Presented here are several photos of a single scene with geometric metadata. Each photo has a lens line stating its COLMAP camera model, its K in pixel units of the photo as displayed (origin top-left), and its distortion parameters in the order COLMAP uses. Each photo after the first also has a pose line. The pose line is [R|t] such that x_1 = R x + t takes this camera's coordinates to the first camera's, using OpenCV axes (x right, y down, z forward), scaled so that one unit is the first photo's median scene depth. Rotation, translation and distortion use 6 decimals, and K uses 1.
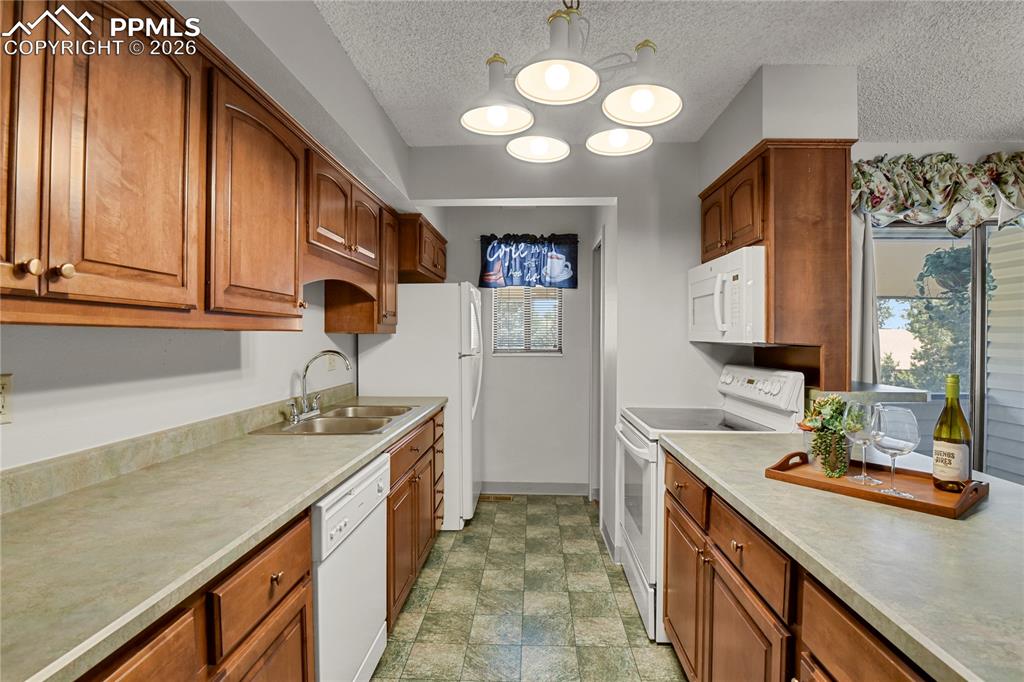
lens RADIAL K [[499.8, 0, 518.2], [0, 499.8, 338.3], [0, 0, 1]] dist [-0.028174, -0.000880]
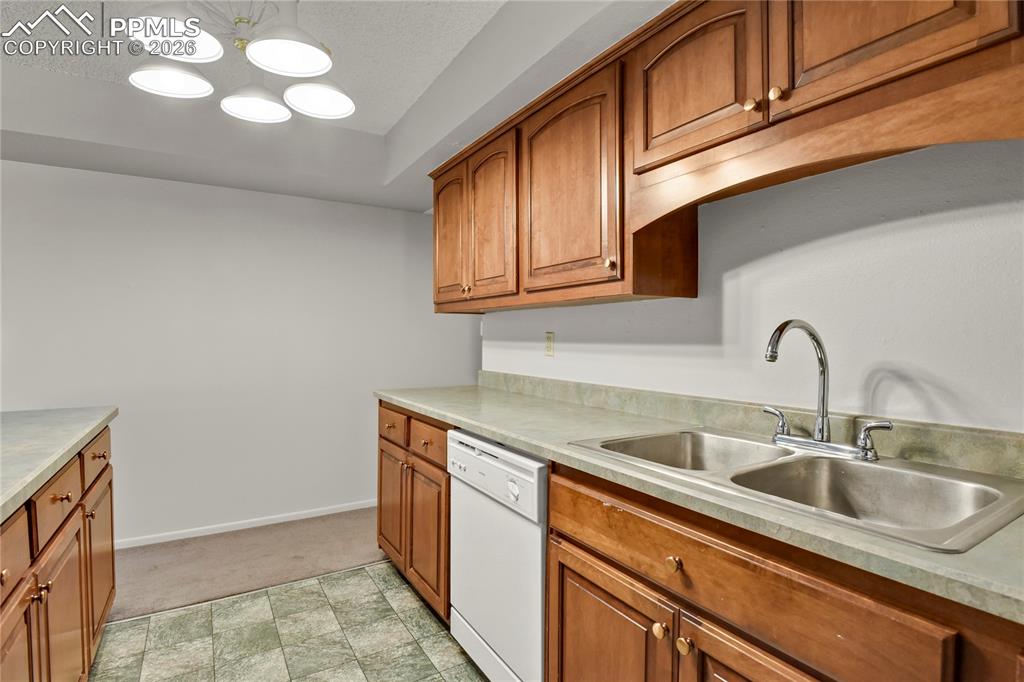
lens RADIAL K [[499.8, 0, 518.2], [0, 499.8, 338.3], [0, 0, 1]] dist [-0.028174, -0.000880]
pose [[-0.827538, -0.000779, -0.561409, 0.109610], [-0.004657, 0.999974, 0.005478, 0.038078], [0.561390, 0.007148, -0.827520, 1.150409]]
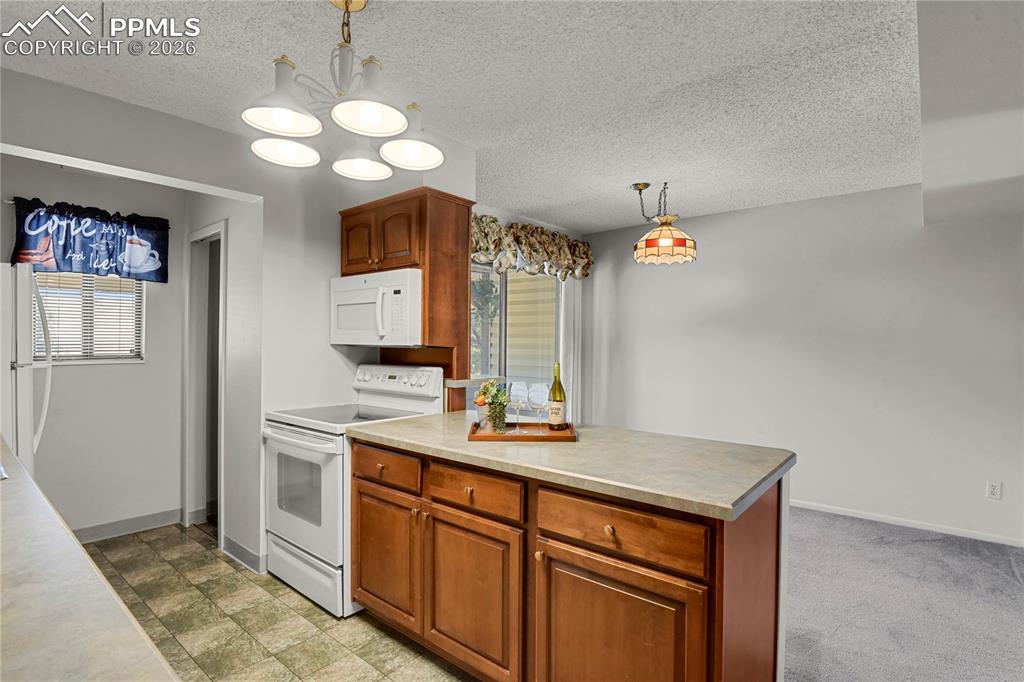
lens RADIAL K [[499.8, 0, 518.2], [0, 499.8, 338.3], [0, 0, 1]] dist [-0.028174, -0.000880]
pose [[0.608764, 0.005999, 0.793329, -0.287839], [-0.001033, 0.999977, -0.006769, 0.000037], [-0.793351, 0.003302, 0.608756, 0.015368]]
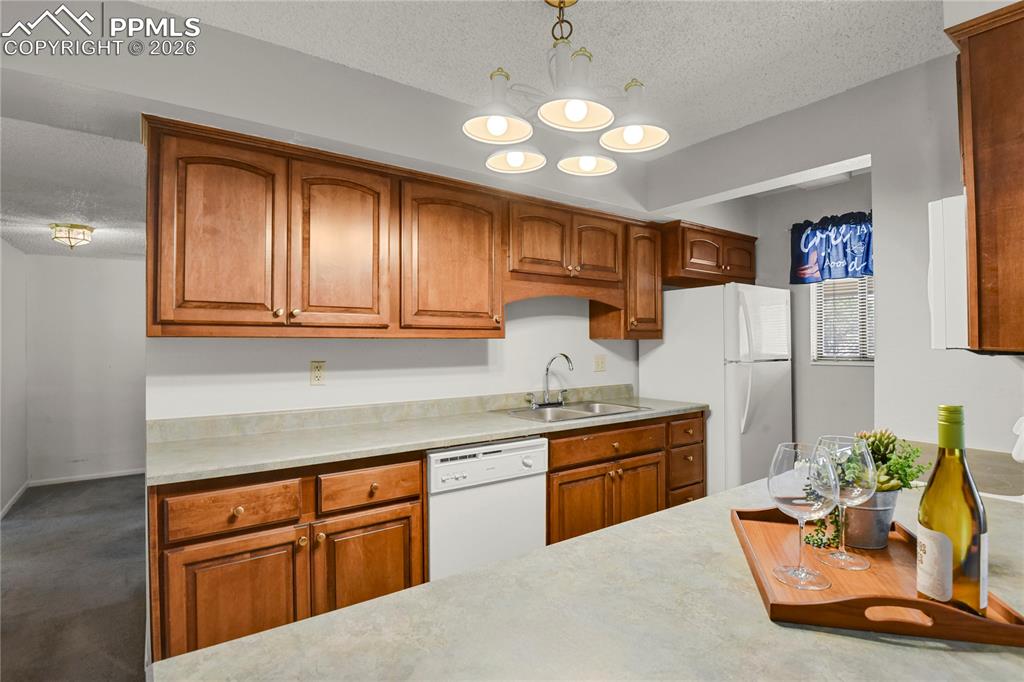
lens RADIAL K [[507.5, 0, 512.0], [0, 507.5, 341.0], [0, 0, 1]] dist [-0.031912, -0.000089]
pose [[0.614577, -0.007363, -0.788822, 0.488962], [0.002044, 0.999968, -0.007740, 0.002280], [0.788854, 0.003144, 0.614573, 0.131077]]
